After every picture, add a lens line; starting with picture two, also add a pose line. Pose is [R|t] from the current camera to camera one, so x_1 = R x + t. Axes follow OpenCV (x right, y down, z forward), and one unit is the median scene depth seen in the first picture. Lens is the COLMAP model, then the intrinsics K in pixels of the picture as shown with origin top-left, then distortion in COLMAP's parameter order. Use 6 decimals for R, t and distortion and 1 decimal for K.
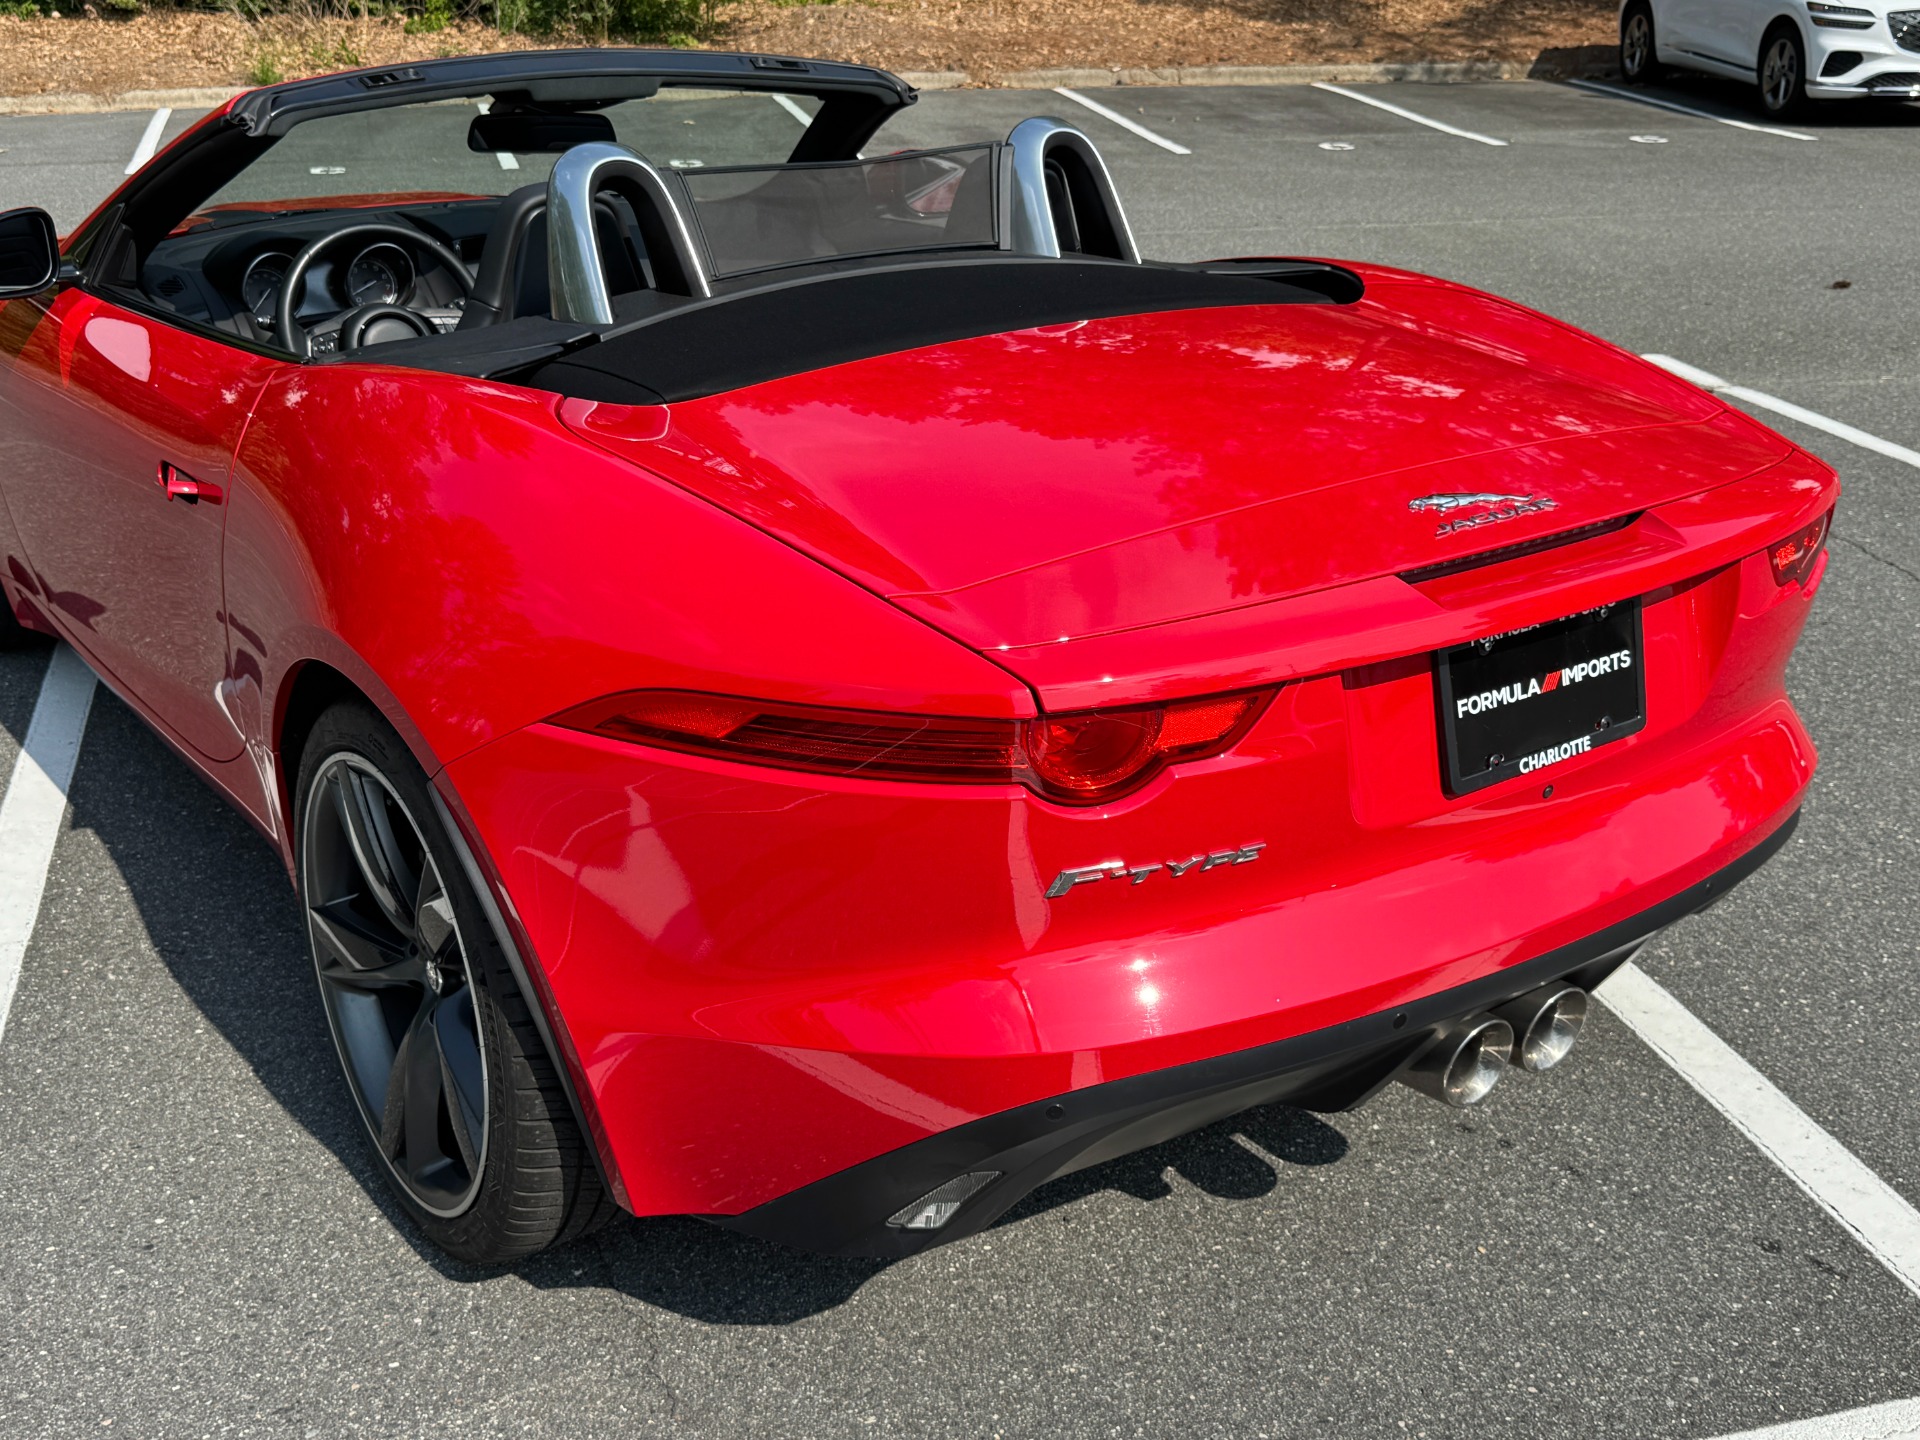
lens RADIAL K [[2674.2, 0, 960.0], [0, 2674.2, 720.0], [0, 0, 1]] dist [0.151430, -0.227930]
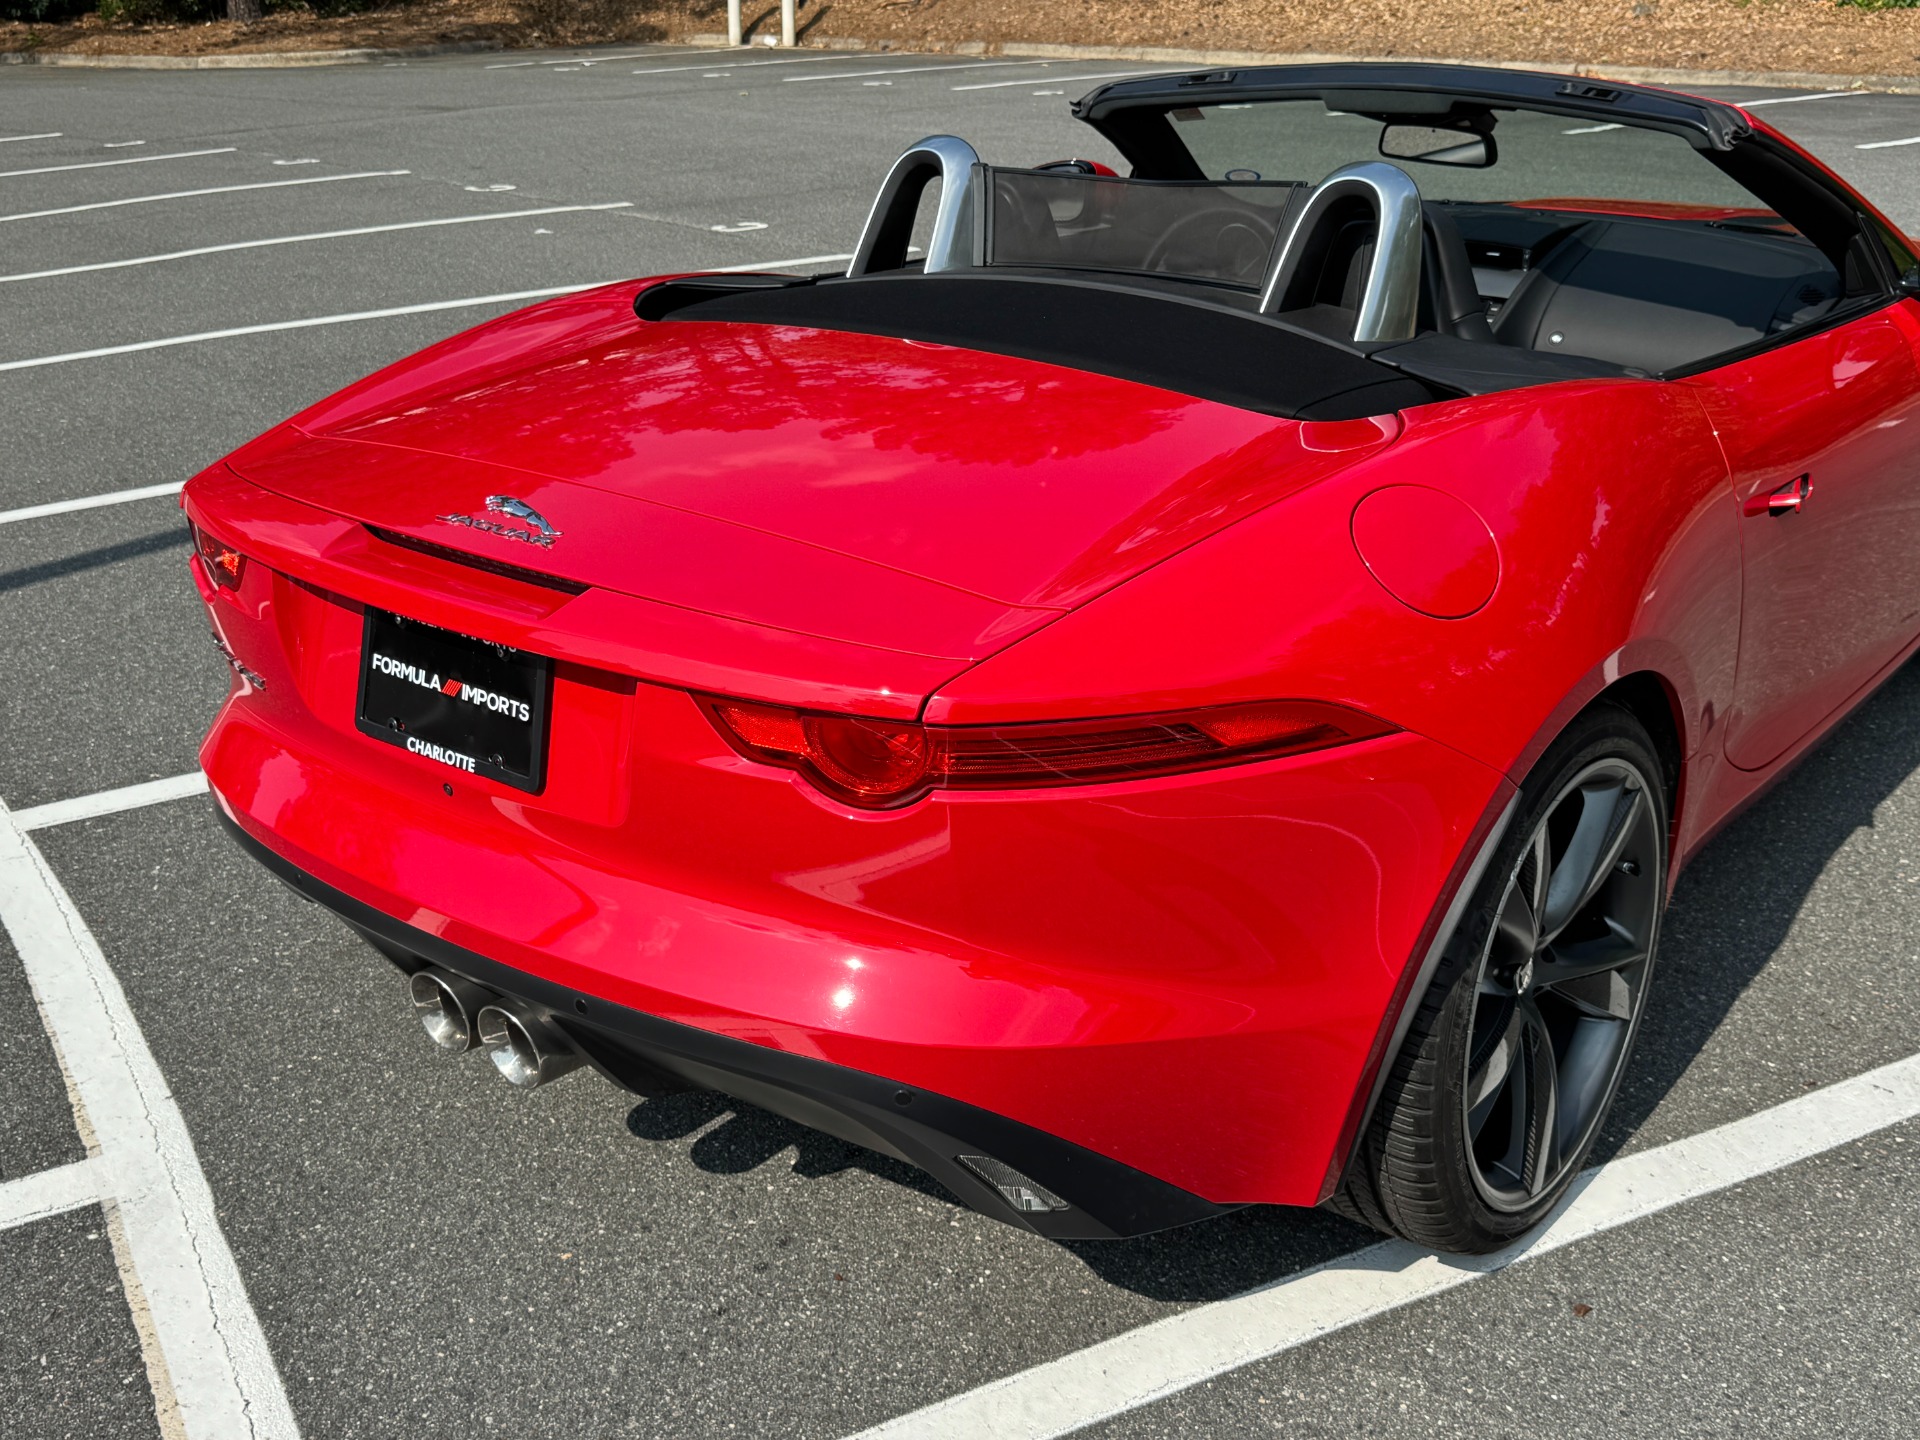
lens RADIAL K [[2674.2, 0, 960.0], [0, 2674.2, 720.0], [0, 0, 1]] dist [0.151430, -0.227930]
pose [[-0.015270, 0.270318, -0.962650, 1.222086], [-0.267959, 0.926440, 0.264400, -0.331333], [0.963309, 0.261988, 0.058287, 1.120533]]
